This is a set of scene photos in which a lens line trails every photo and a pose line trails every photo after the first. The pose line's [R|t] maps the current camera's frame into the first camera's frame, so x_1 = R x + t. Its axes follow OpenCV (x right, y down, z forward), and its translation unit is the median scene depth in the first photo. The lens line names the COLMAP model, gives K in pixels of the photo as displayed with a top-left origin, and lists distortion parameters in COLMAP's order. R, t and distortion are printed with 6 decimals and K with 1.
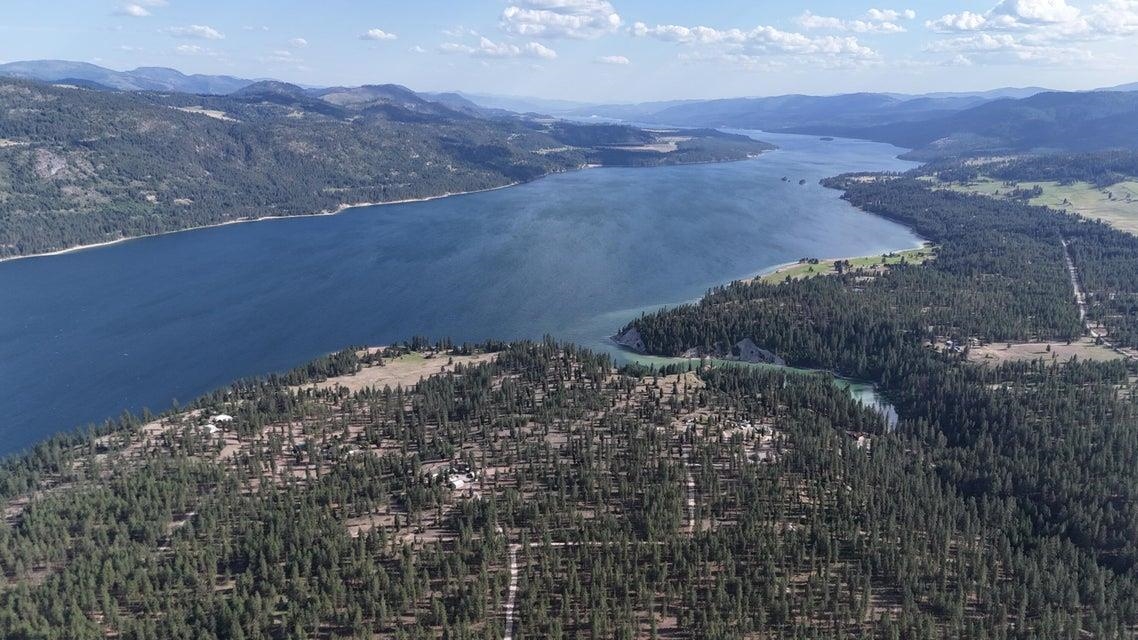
lens RADIAL K [[834.7, 0, 569.0], [0, 834.7, 320.0], [0, 0, 1]] dist [0.090719, -0.084406]
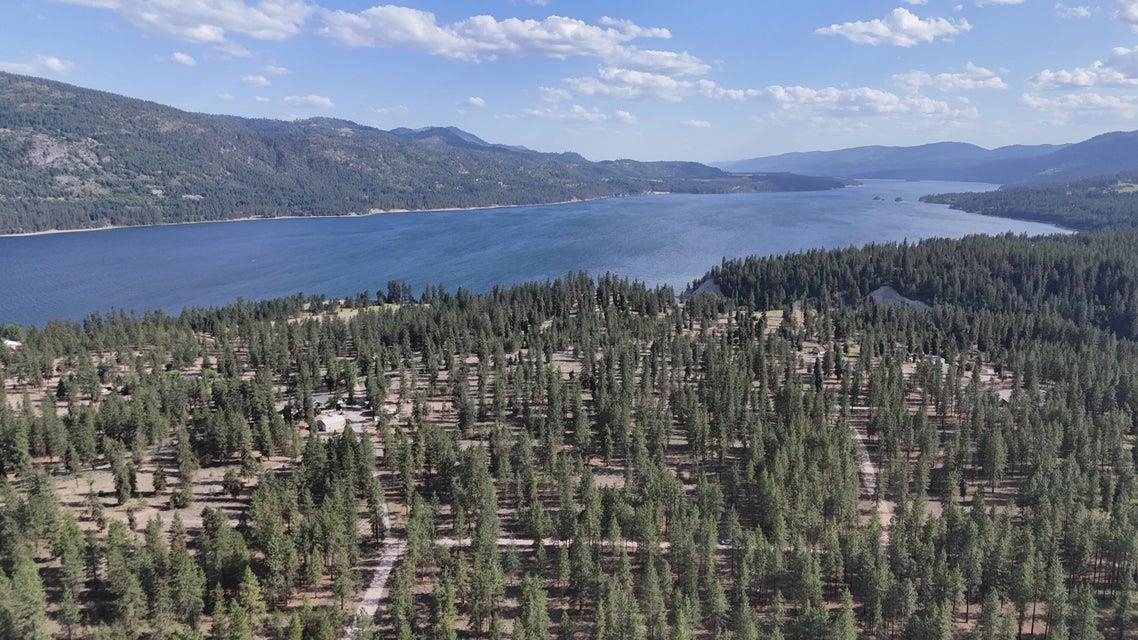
lens RADIAL K [[833.6, 0, 569.0], [0, 833.6, 320.0], [0, 0, 1]] dist [0.074324, -0.074582]
pose [[0.996650, 0.006112, -0.081560, 0.023006], [-0.012425, 0.996944, -0.077127, 0.122164], [0.080840, 0.077882, 0.993680, 0.391079]]
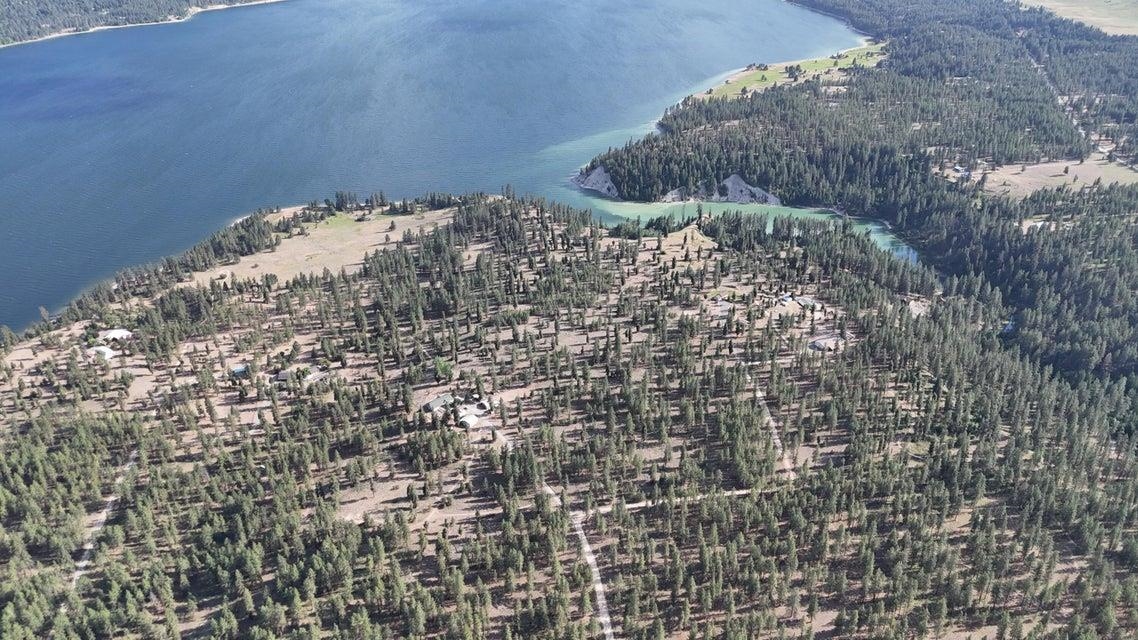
lens RADIAL K [[834.7, 0, 569.0], [0, 834.7, 320.0], [0, 0, 1]] dist [0.090719, -0.084406]
pose [[0.988445, -0.074308, 0.132118, -0.097353], [0.041958, 0.971670, 0.232588, -0.048914], [-0.145658, -0.224357, 0.963560, 0.188247]]
